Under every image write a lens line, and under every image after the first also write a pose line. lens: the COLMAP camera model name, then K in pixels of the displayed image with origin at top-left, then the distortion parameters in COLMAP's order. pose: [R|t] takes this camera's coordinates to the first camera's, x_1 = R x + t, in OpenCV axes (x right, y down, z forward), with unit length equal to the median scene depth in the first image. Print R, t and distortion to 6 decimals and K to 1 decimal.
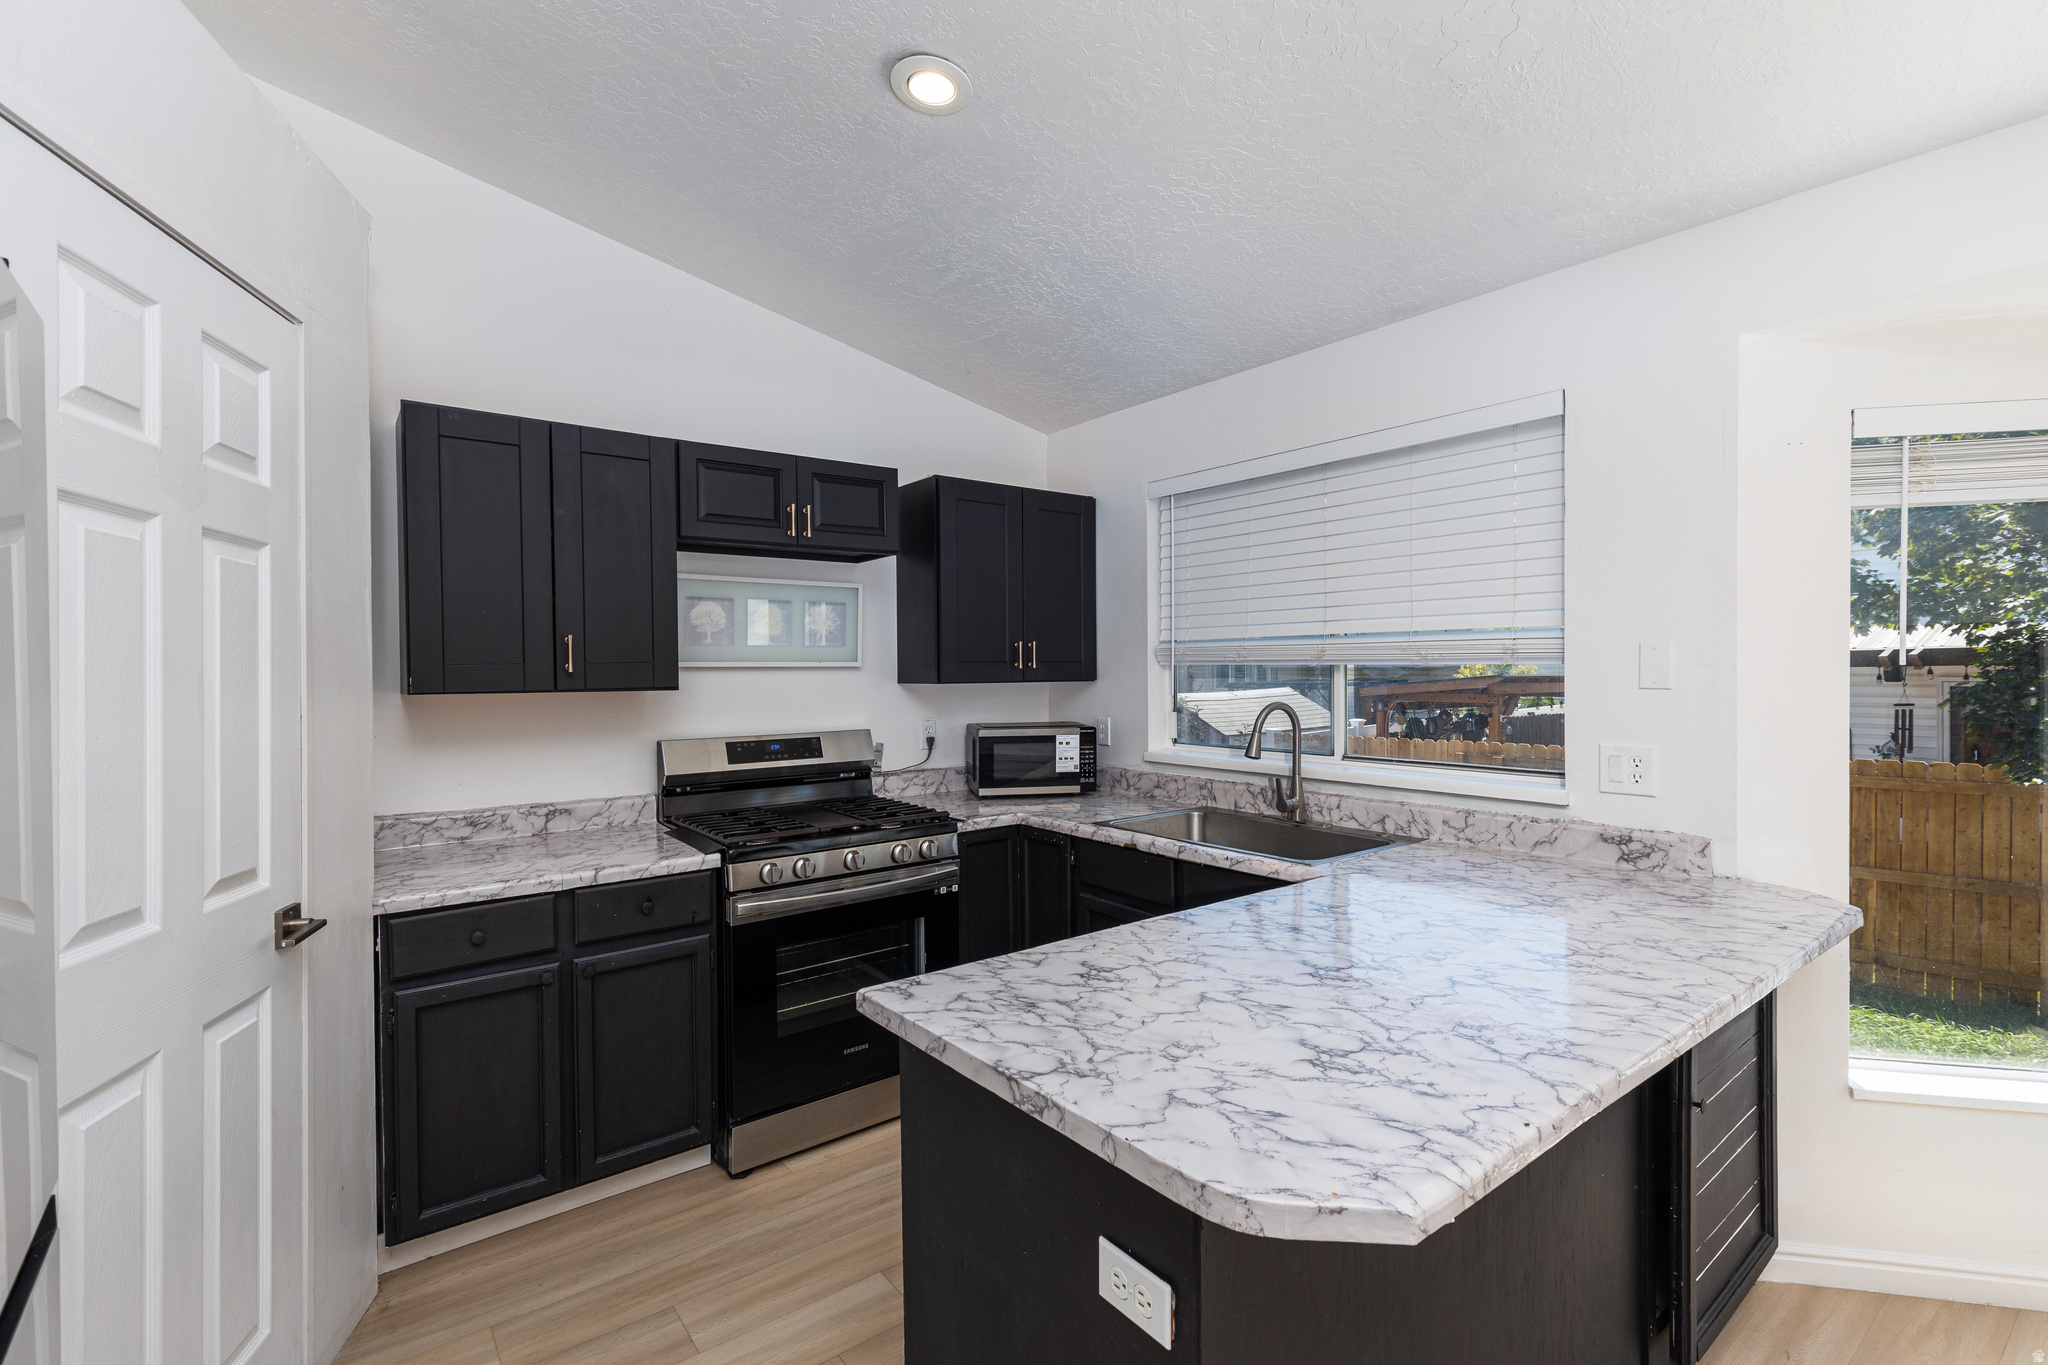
lens RADIAL K [[937.8, 0, 1034.1], [0, 937.8, 680.7], [0, 0, 1]] dist [0.004480, 0.000560]
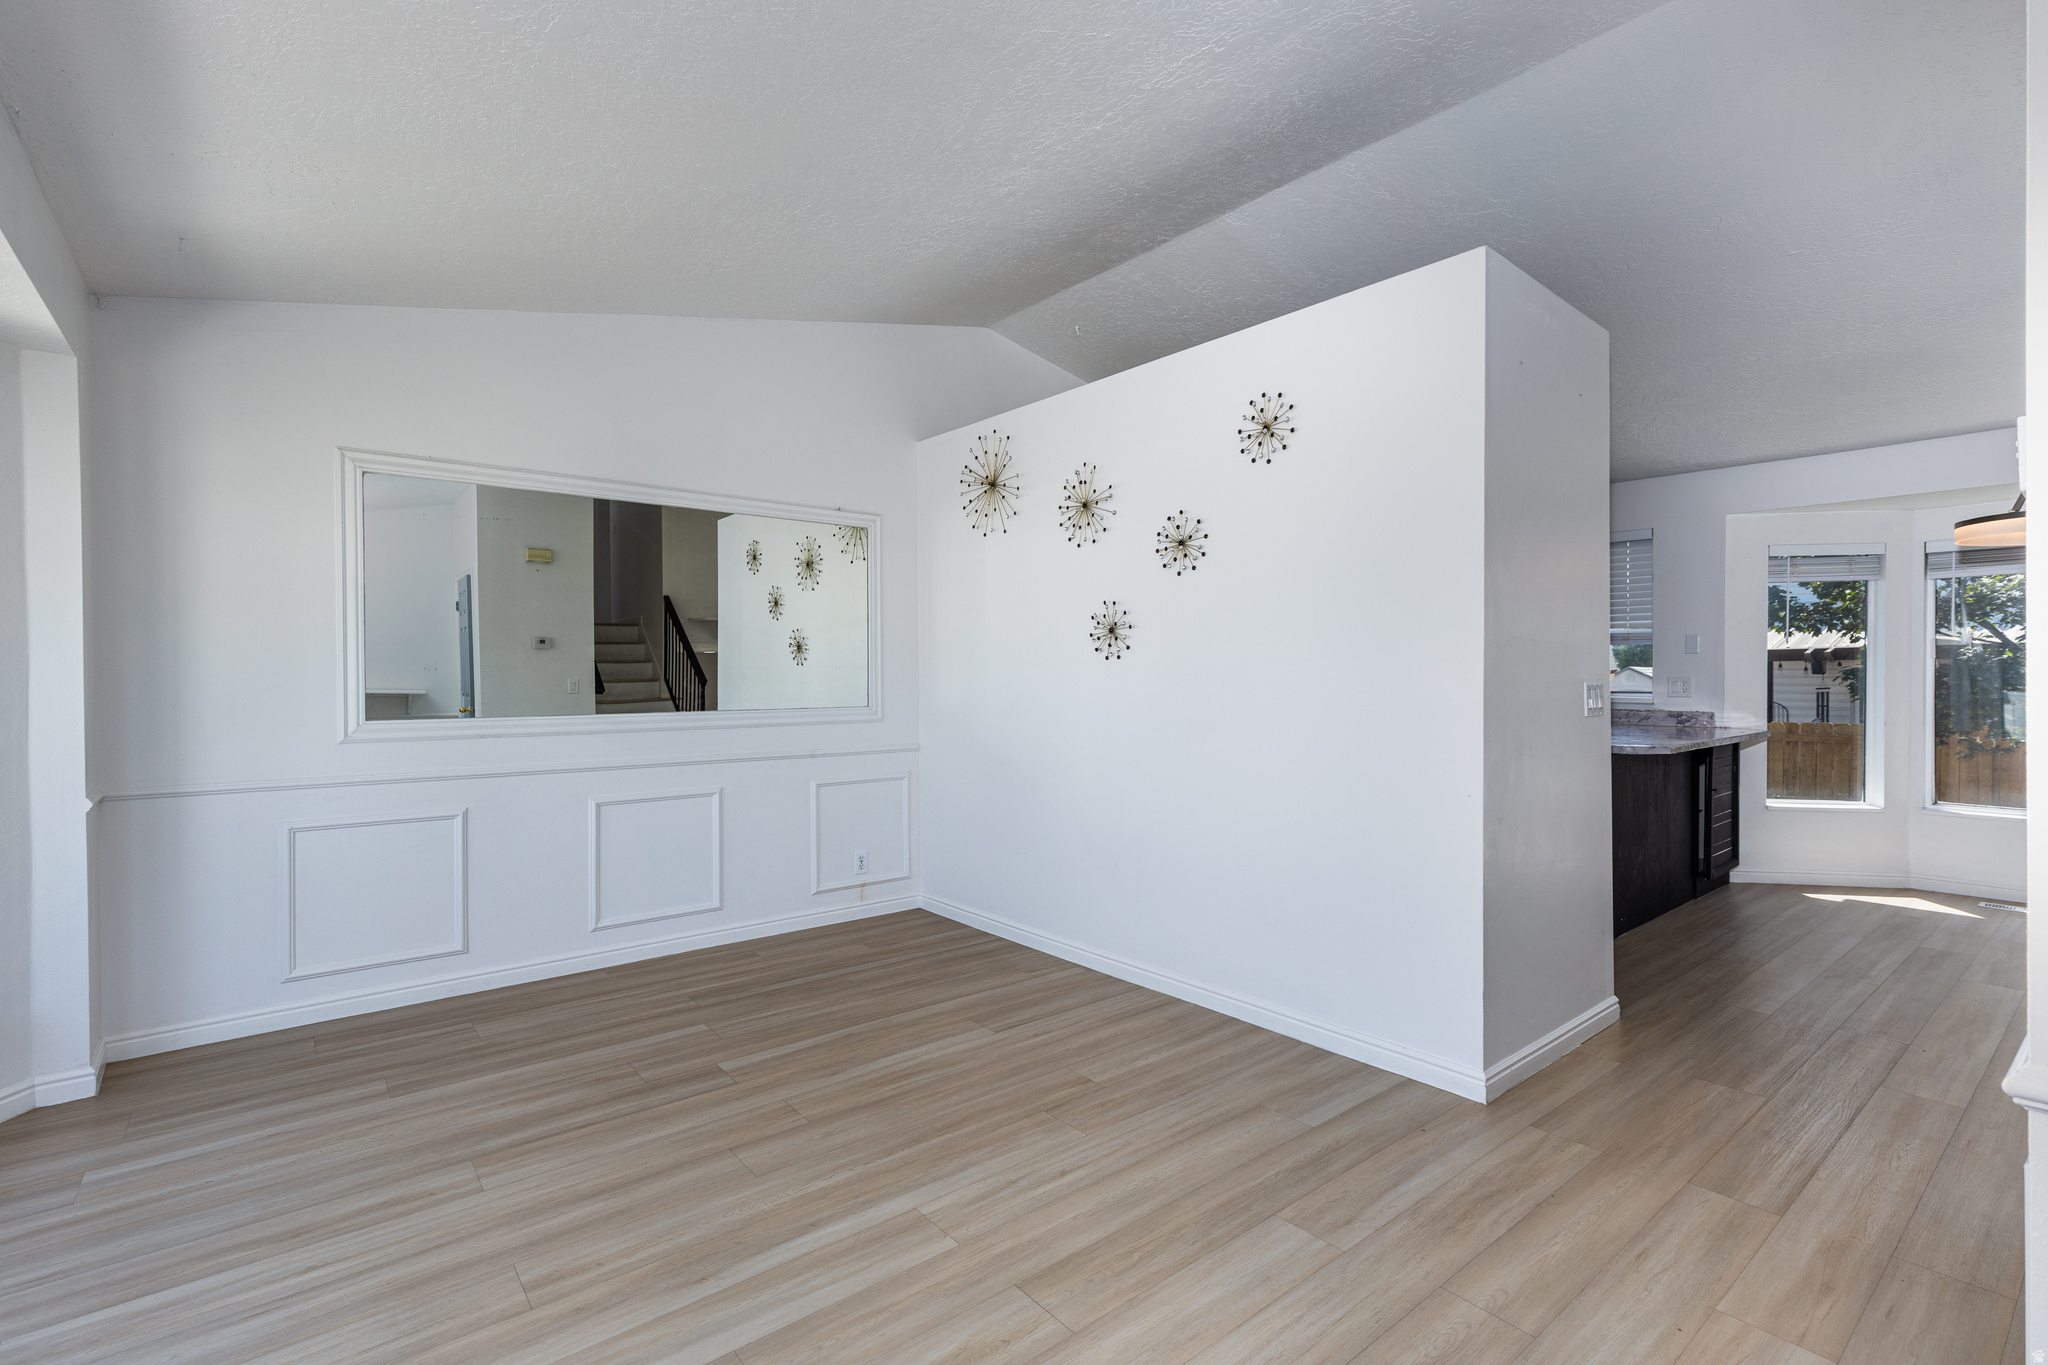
lens RADIAL K [[957.8, 0, 996.2], [0, 957.8, 676.6], [0, 0, 1]] dist [-0.001926, -0.000660]
pose [[0.999838, 0.009351, 0.015410, -1.119443], [-0.009284, 0.999947, -0.004418, 0.089518], [-0.015451, 0.004274, 0.999871, -1.380099]]
